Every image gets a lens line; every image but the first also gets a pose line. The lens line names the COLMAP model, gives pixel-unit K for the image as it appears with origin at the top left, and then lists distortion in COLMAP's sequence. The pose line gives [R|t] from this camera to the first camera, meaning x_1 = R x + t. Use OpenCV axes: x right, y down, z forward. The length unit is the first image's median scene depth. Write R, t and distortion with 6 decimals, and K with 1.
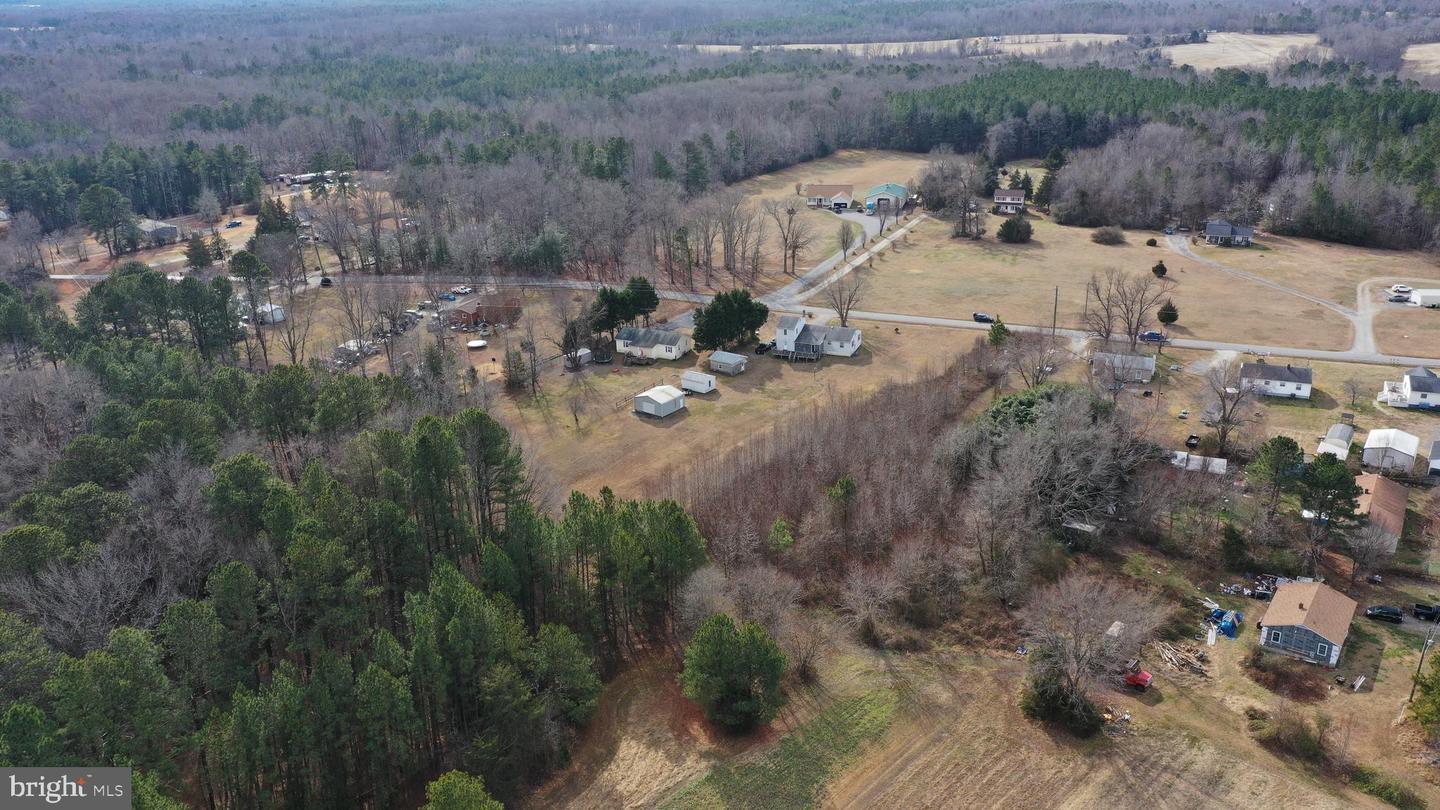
lens RADIAL K [[1148.9, 0, 723.0], [0, 1148.9, 406.3], [0, 0, 1]] dist [0.008253, 0.008380]
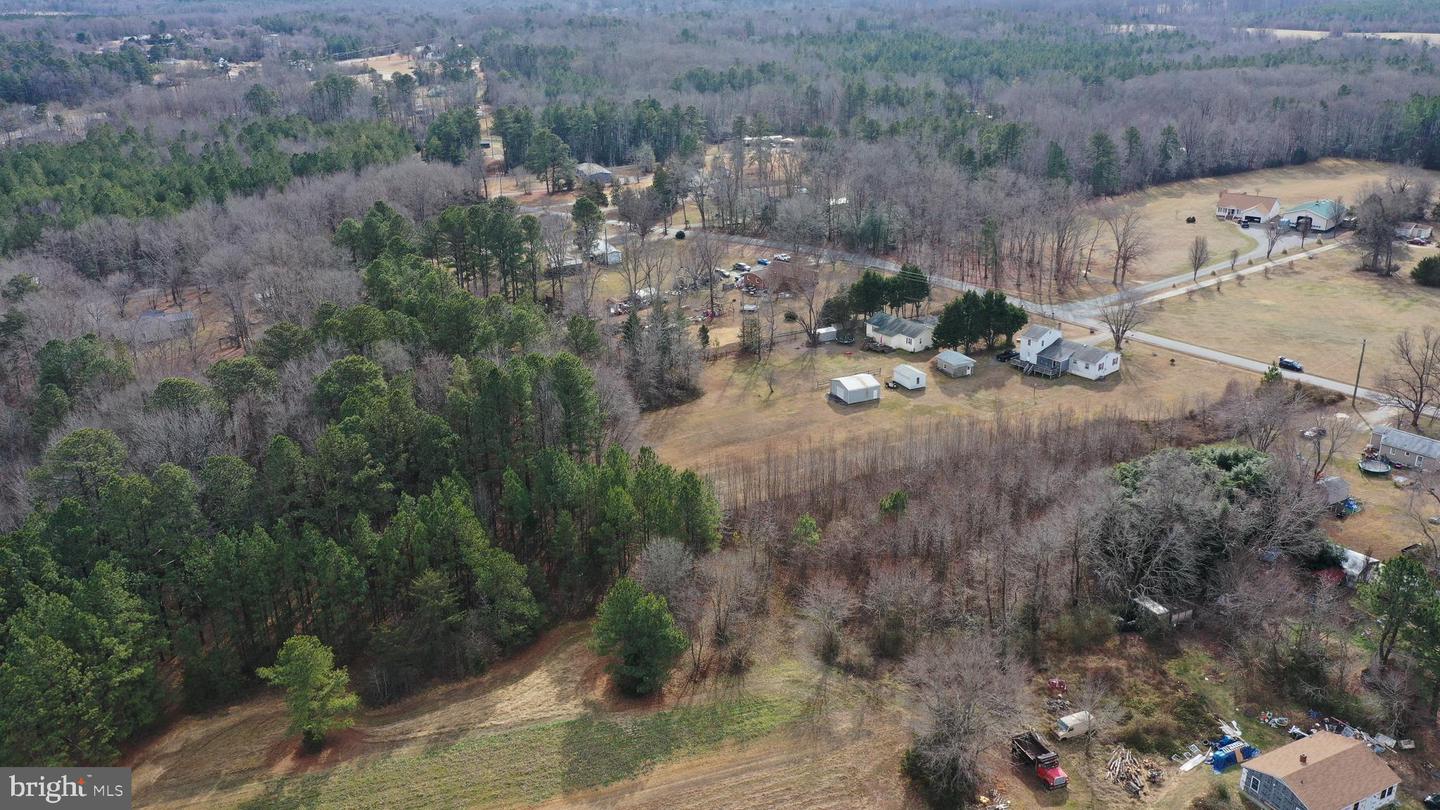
lens RADIAL K [[1148.9, 0, 724.2], [0, 1148.9, 403.6], [0, 0, 1]] dist [0.008253, 0.008380]
pose [[0.876782, 0.183319, -0.444575, 0.256689], [-0.175073, 0.982729, 0.059949, -0.027540], [0.447886, 0.025271, 0.893733, 0.048815]]
